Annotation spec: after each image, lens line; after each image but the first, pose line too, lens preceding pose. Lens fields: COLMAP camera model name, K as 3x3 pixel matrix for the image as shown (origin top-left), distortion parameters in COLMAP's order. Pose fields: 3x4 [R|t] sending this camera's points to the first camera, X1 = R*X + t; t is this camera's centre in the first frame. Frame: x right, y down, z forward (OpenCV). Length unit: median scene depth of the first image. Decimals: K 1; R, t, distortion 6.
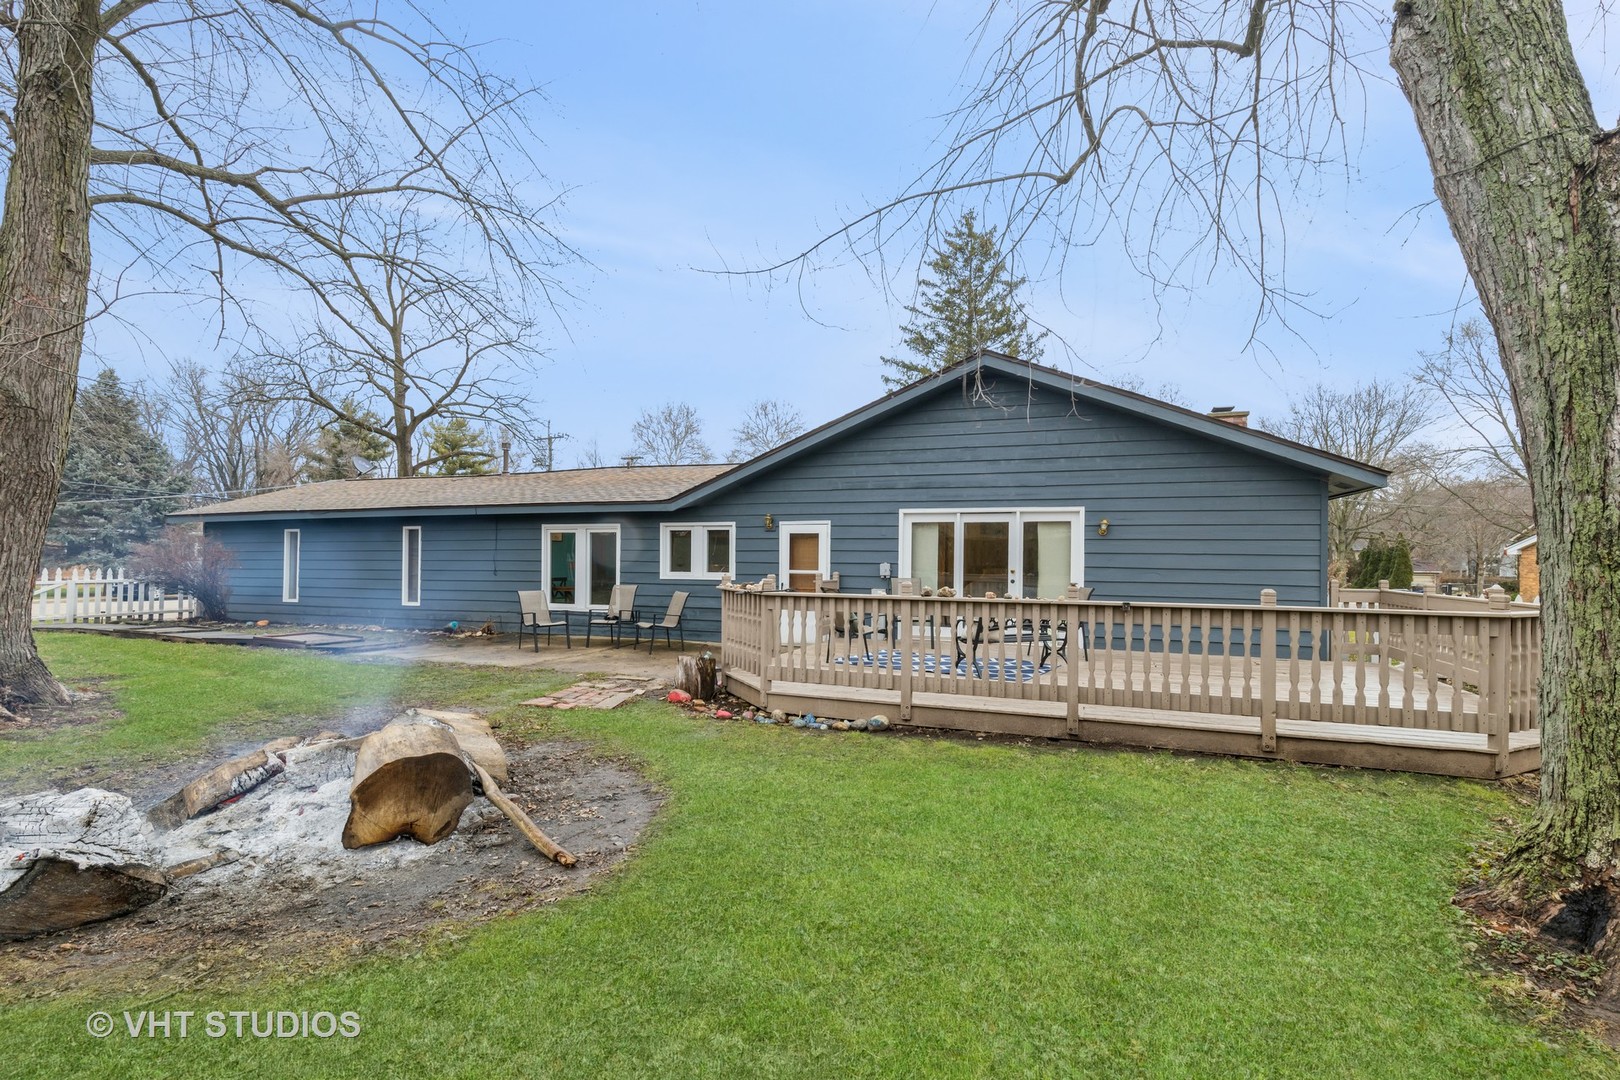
lens RADIAL K [[735.5, 0, 798.9], [0, 735.5, 542.7], [0, 0, 1]] dist [0.004555, -0.000005]
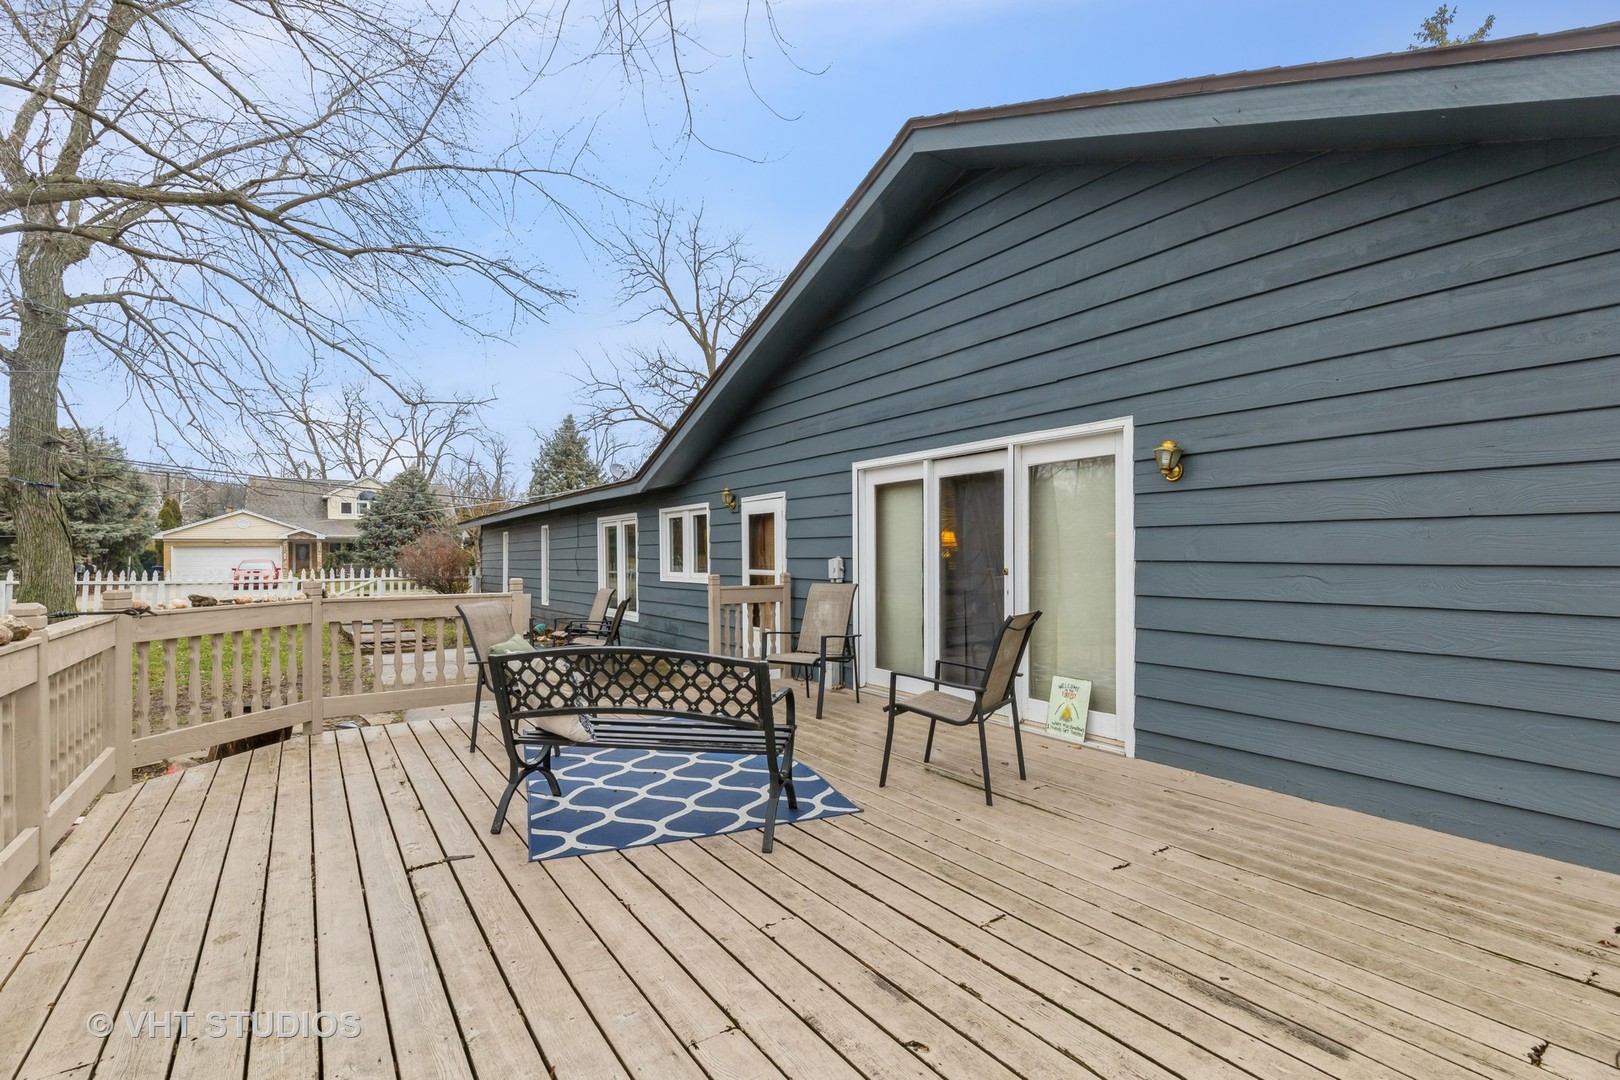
lens RADIAL K [[735.5, 0, 802.0], [0, 735.5, 547.2], [0, 0, 1]] dist [0.004555, -0.000005]
pose [[0.823200, -0.018037, -0.567465, 0.399634], [0.021927, 0.999760, 0.000031, 0.017848], [0.567328, -0.012468, 0.823398, 0.470664]]
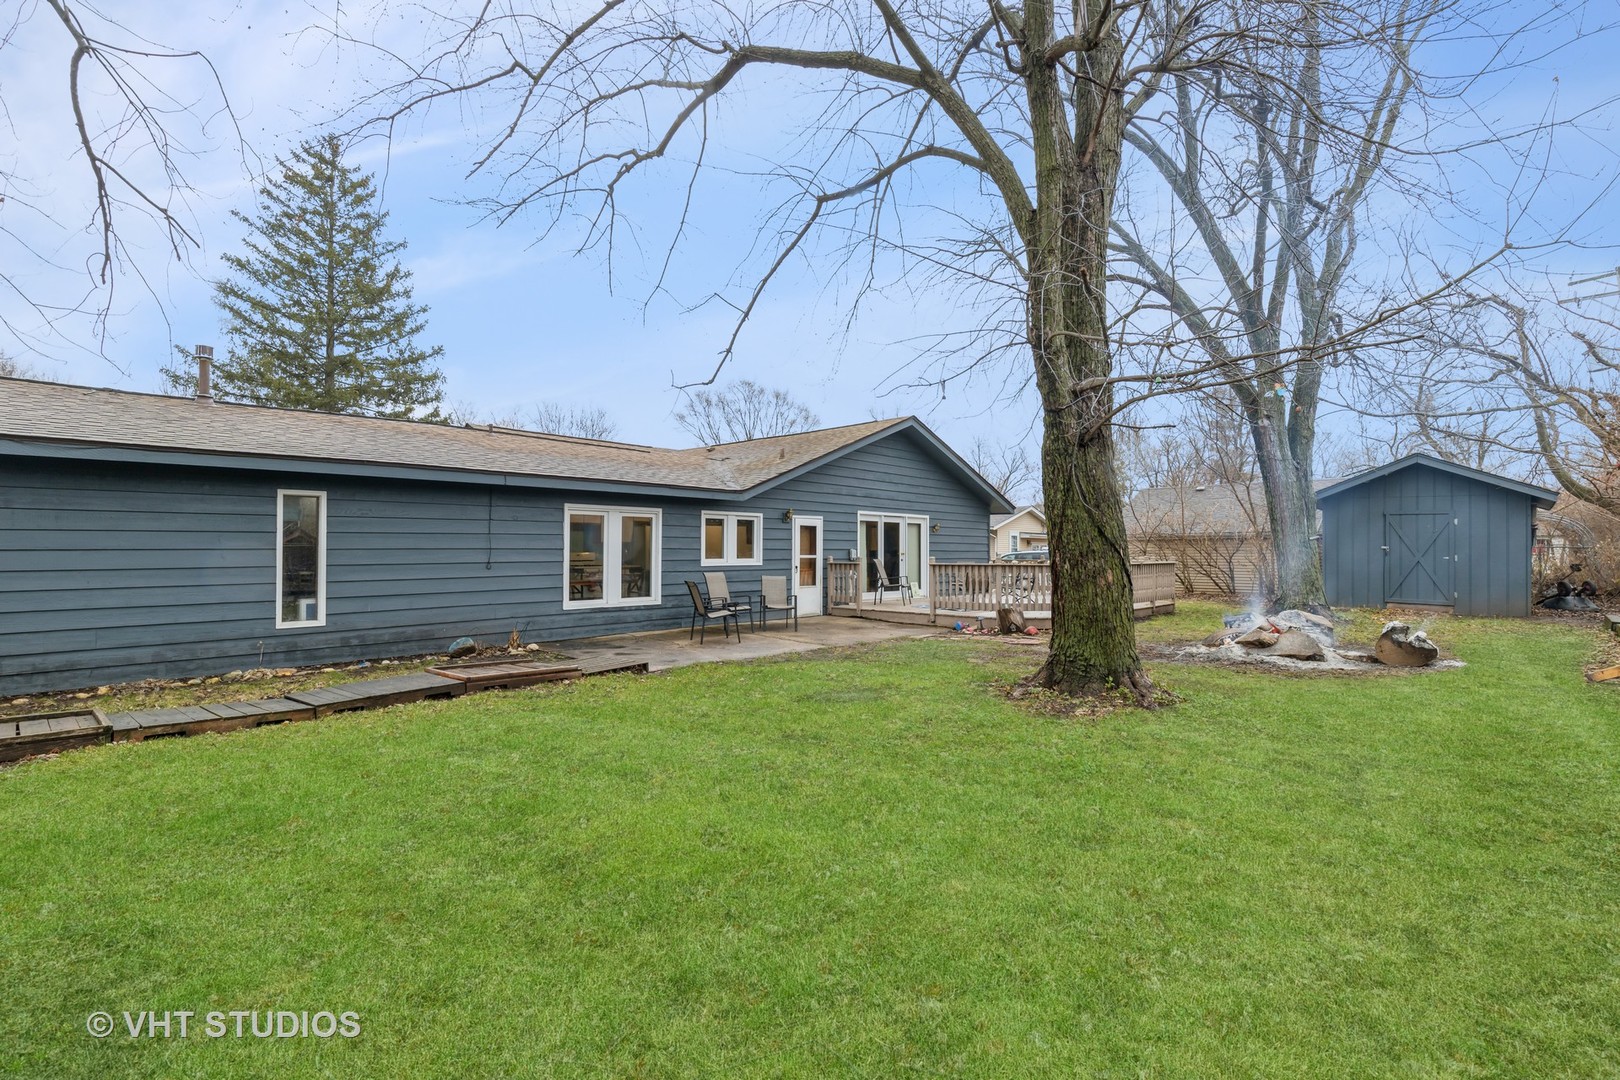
lens RADIAL K [[735.5, 0, 825.1], [0, 735.5, 548.9], [0, 0, 1]] dist [0.004555, -0.000005]
pose [[0.362433, -0.004154, 0.932001, -1.125059], [-0.017092, 0.999792, 0.011102, 0.012413], [-0.931853, -0.019954, 0.362287, 0.508707]]
